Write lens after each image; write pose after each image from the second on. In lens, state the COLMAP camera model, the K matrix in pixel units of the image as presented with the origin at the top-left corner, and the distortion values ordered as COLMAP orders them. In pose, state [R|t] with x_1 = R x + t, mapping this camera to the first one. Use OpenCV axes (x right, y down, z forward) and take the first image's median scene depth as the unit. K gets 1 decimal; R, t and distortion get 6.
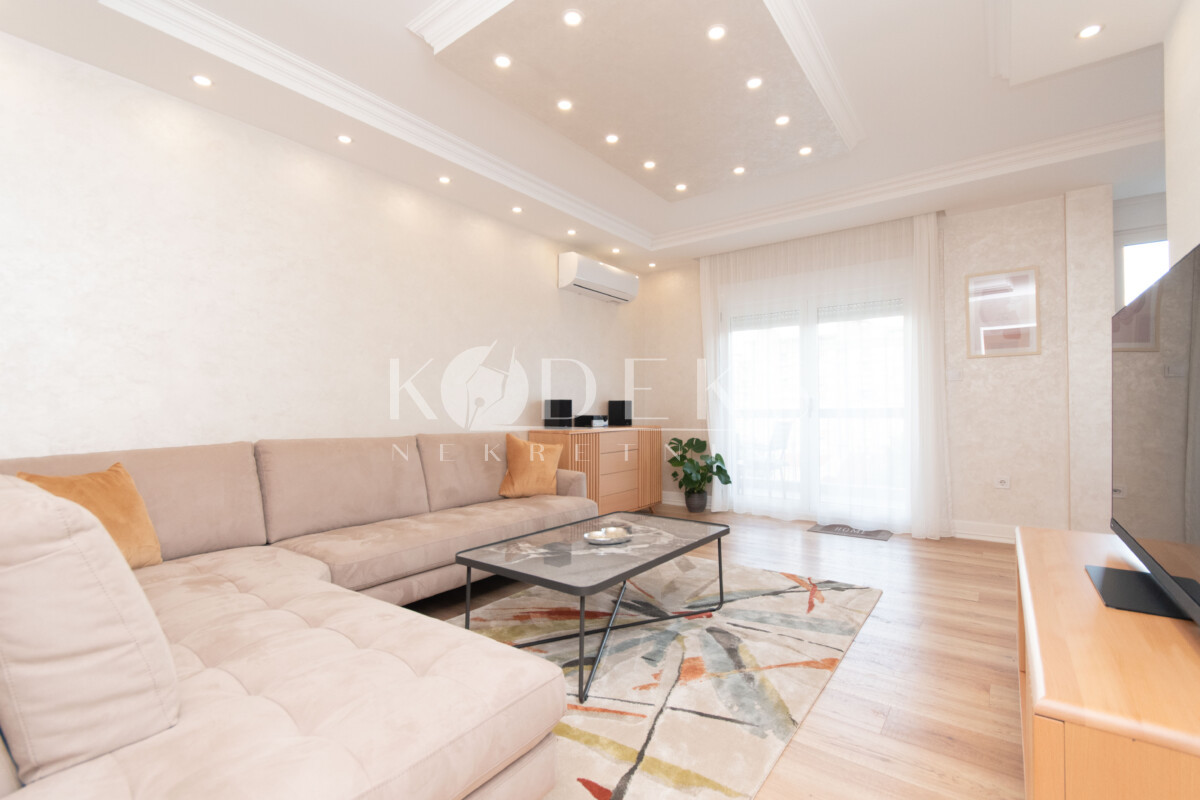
lens RADIAL K [[527.1, 0, 597.5], [0, 527.1, 401.6], [0, 0, 1]] dist [-0.001520, 0.000443]
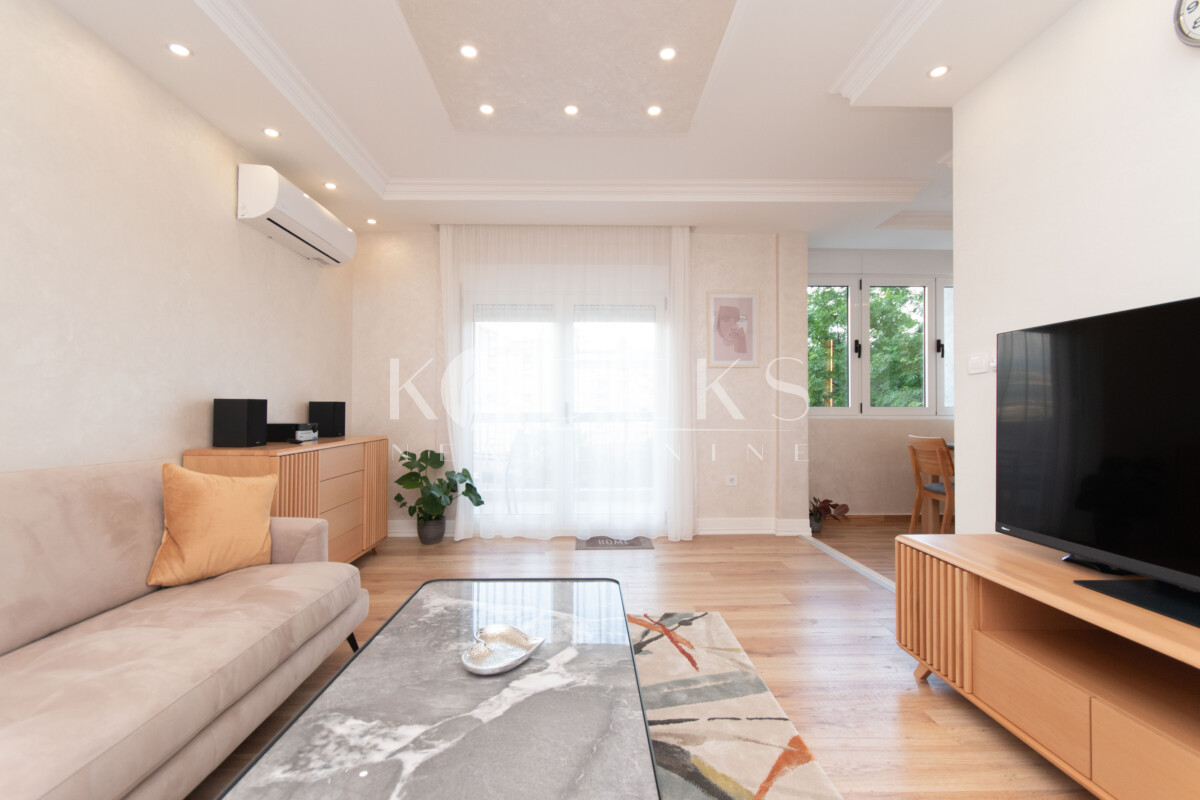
lens RADIAL K [[527.1, 0, 600.8], [0, 527.1, 403.5], [0, 0, 1]] dist [-0.001520, 0.000443]
pose [[0.784088, 0.011663, 0.620539, -0.123849], [-0.012544, 0.999917, -0.002944, -0.002213], [-0.620522, -0.005476, 0.784170, 0.253573]]
